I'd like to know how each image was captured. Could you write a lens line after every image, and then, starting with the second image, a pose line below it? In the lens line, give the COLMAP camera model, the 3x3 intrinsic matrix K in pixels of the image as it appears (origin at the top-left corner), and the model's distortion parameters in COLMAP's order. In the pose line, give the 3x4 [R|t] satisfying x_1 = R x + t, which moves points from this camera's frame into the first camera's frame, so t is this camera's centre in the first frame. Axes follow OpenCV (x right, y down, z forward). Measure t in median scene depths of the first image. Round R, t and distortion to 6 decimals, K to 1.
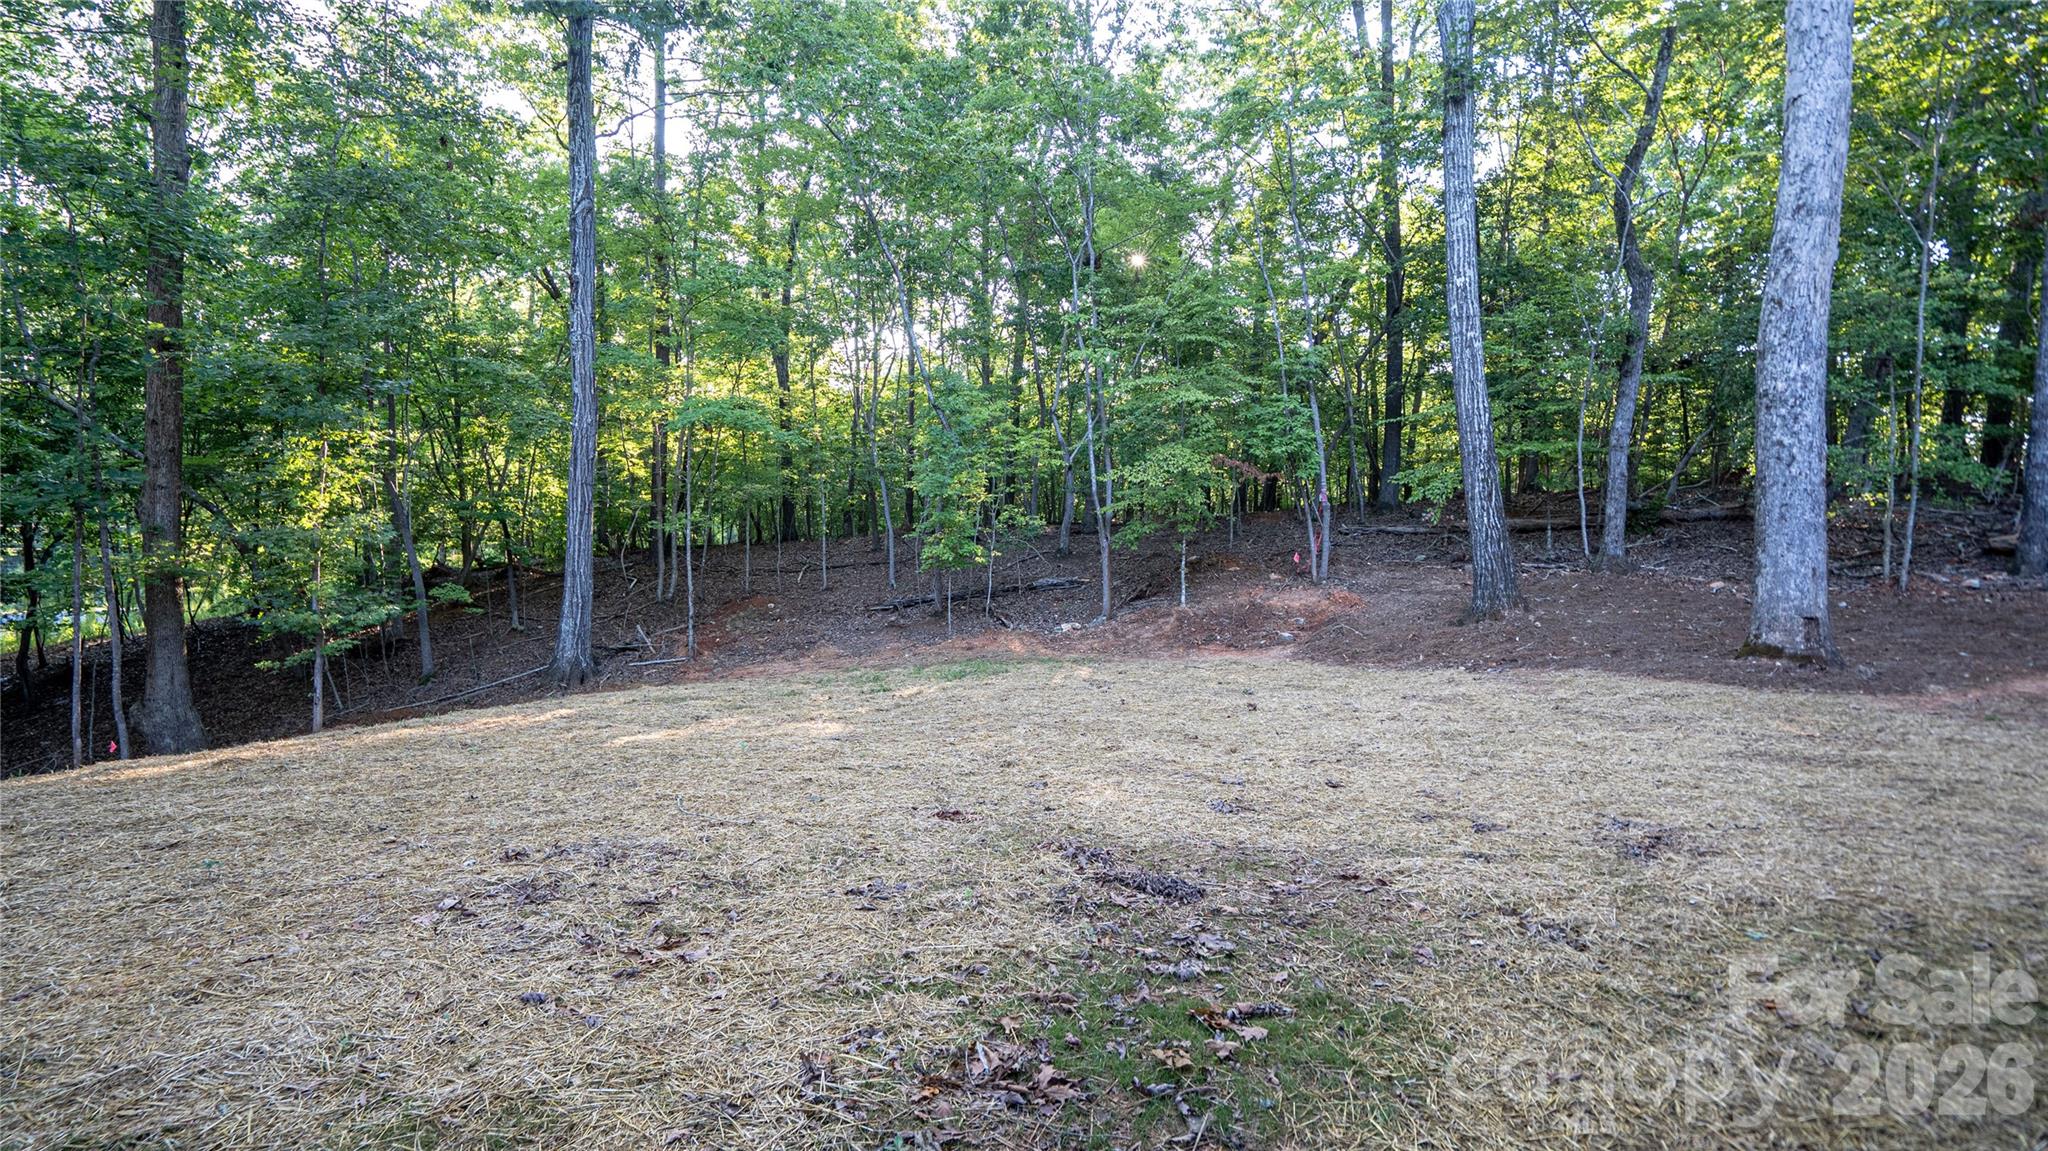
lens RADIAL K [[957.8, 0, 1007.3], [0, 957.8, 566.7], [0, 0, 1]] dist [-0.063353, 0.033100]
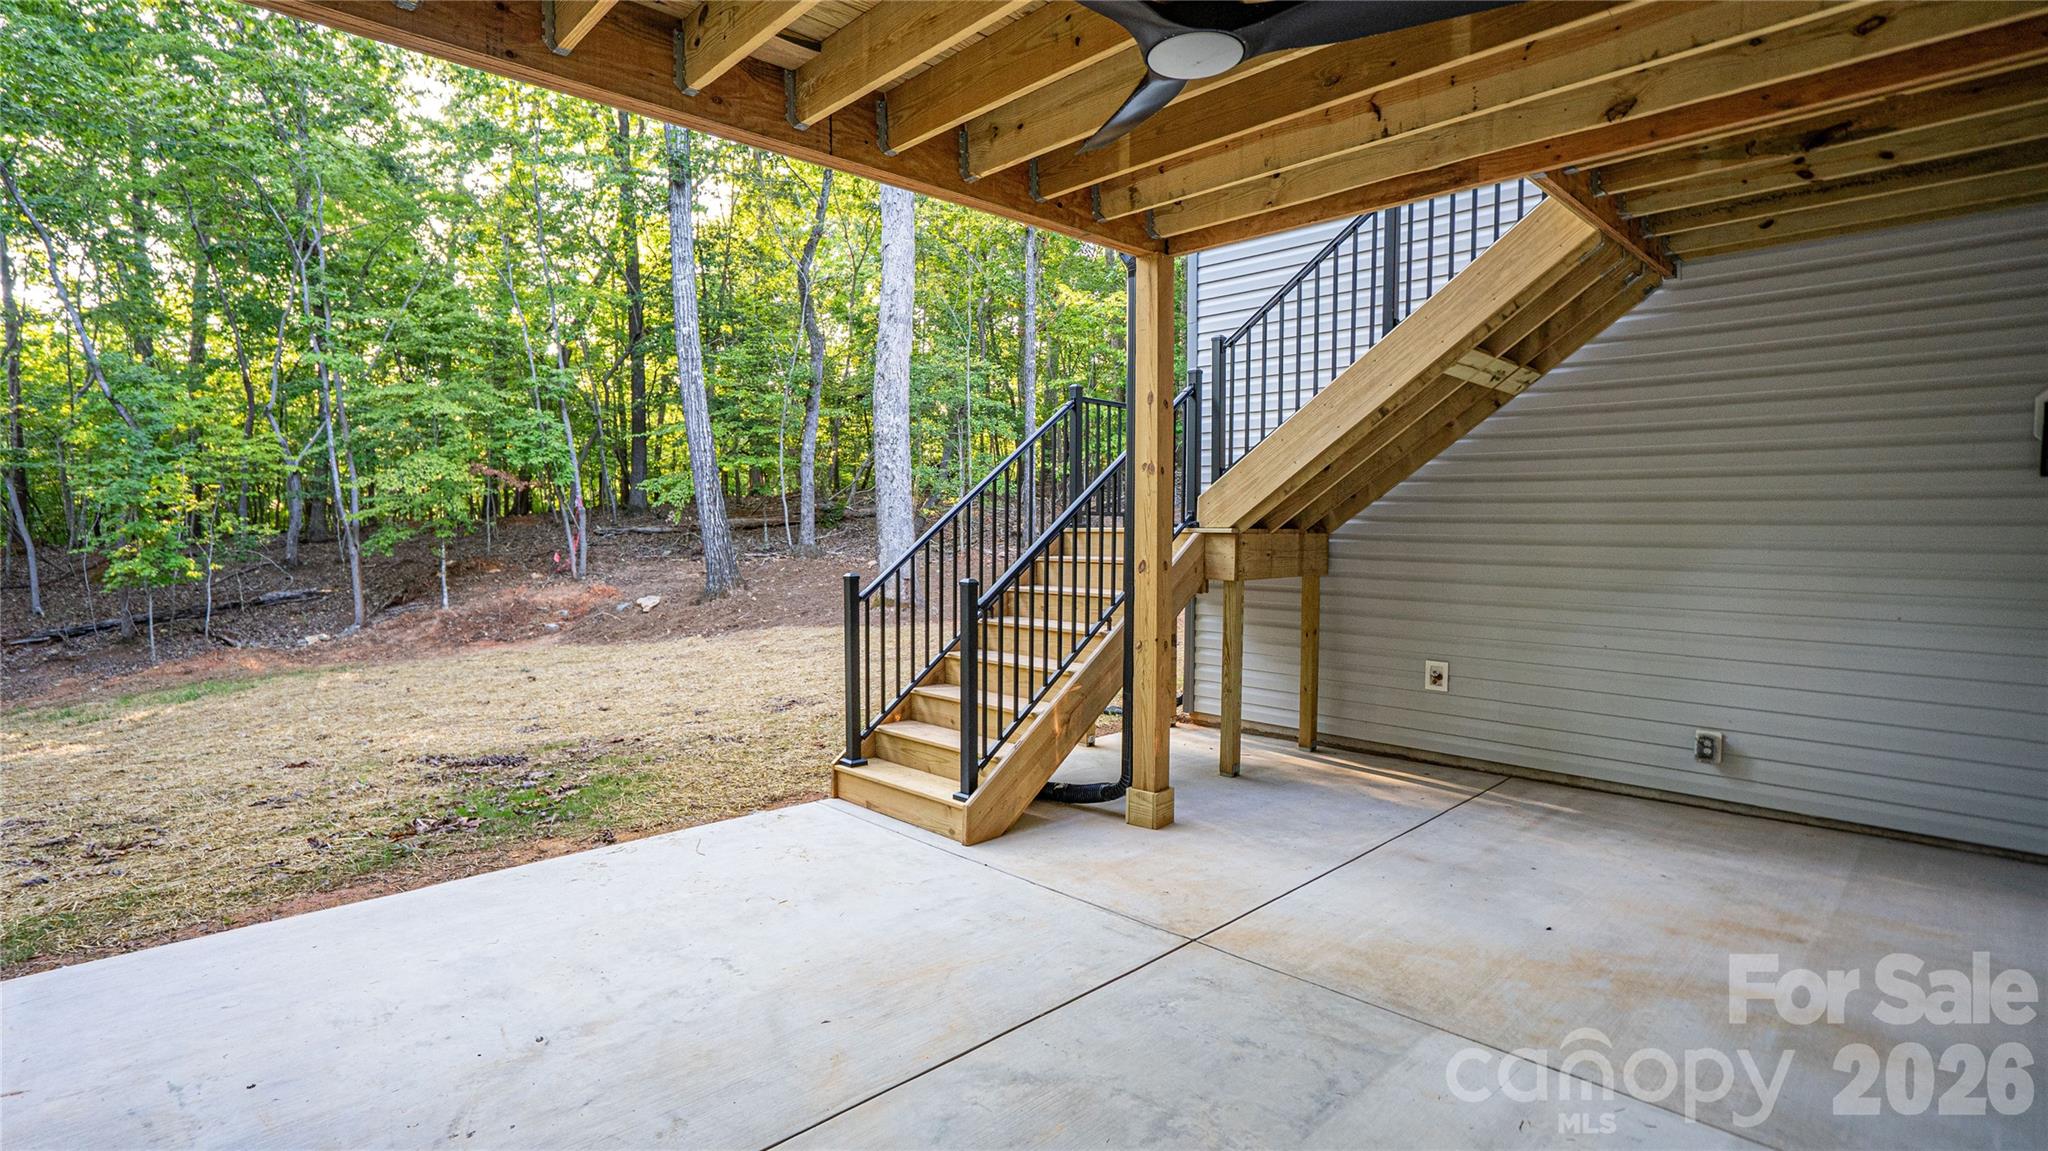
lens RADIAL K [[957.8, 0, 1007.3], [0, 957.8, 566.7], [0, 0, 1]] dist [-0.063353, 0.033100]
pose [[0.733033, -0.048678, 0.678449, -0.059678], [0.048950, 0.998625, 0.018762, 0.006602], [-0.678430, 0.019457, 0.734408, -0.164872]]
